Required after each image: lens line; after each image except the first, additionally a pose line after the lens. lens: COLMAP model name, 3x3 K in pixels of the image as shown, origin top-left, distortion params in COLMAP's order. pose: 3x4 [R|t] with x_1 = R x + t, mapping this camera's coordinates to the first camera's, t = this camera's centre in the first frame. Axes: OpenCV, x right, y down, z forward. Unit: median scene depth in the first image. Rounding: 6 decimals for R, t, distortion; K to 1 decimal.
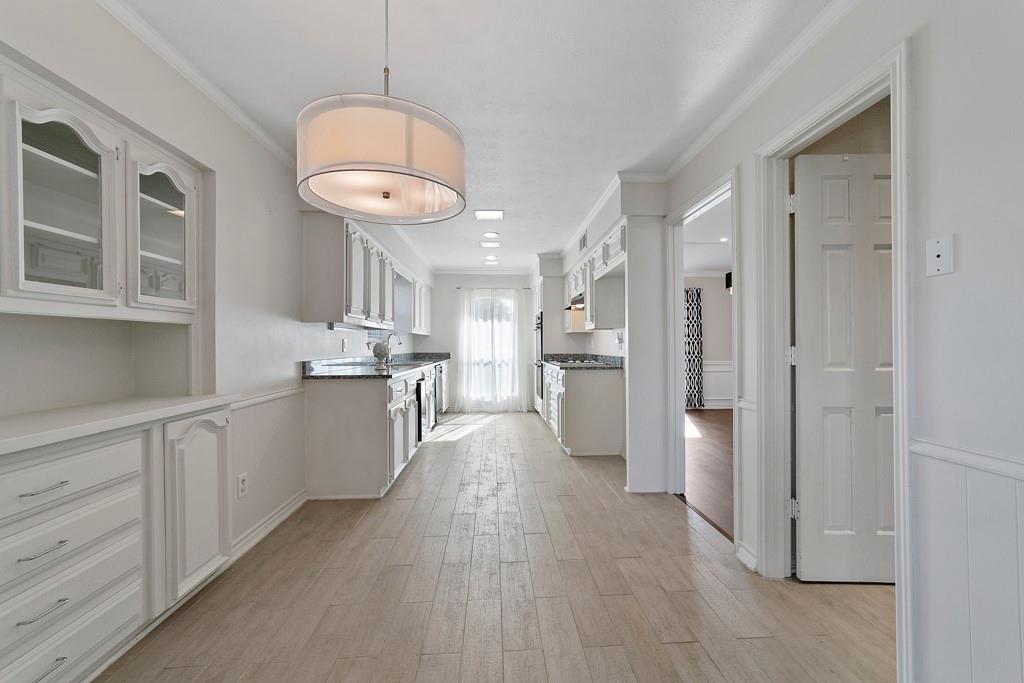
lens RADIAL K [[395.5, 0, 511.5], [0, 395.5, 343.6], [0, 0, 1]] dist [-0.003372, 0.002424]
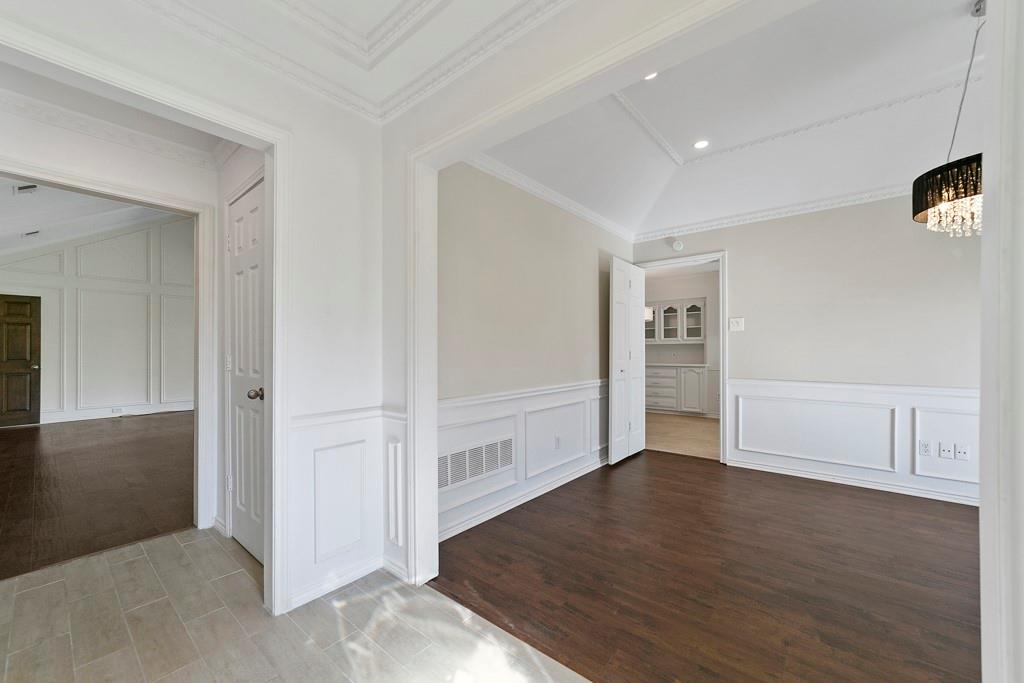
lens RADIAL K [[395.5, 0, 511.3], [0, 395.5, 351.6], [0, 0, 1]] dist [-0.003372, 0.002424]
pose [[-0.663796, 0.009177, -0.747857, 0.971132], [0.006260, 0.999958, 0.006714, -0.003160], [0.747887, -0.000225, -0.663825, 0.675133]]
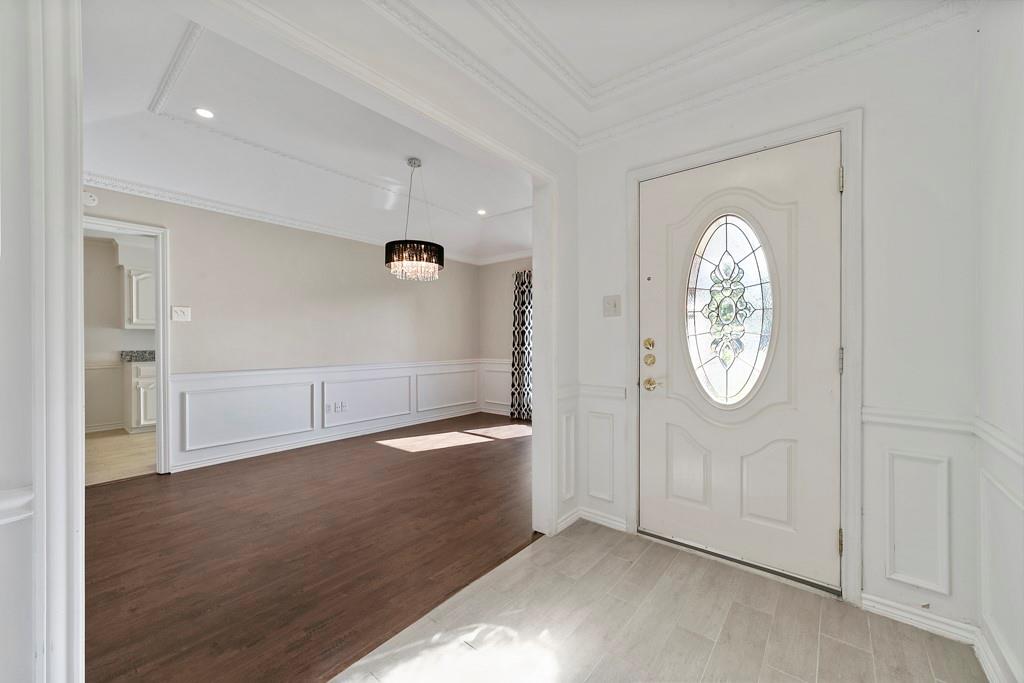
lens RADIAL K [[395.5, 0, 512.3], [0, 395.5, 341.4], [0, 0, 1]] dist [-0.003372, 0.002424]
pose [[0.750723, 0.001436, -0.660615, 0.995559], [0.001885, 0.999989, 0.004316, -0.002138], [0.660614, -0.004485, 0.750712, 0.419983]]
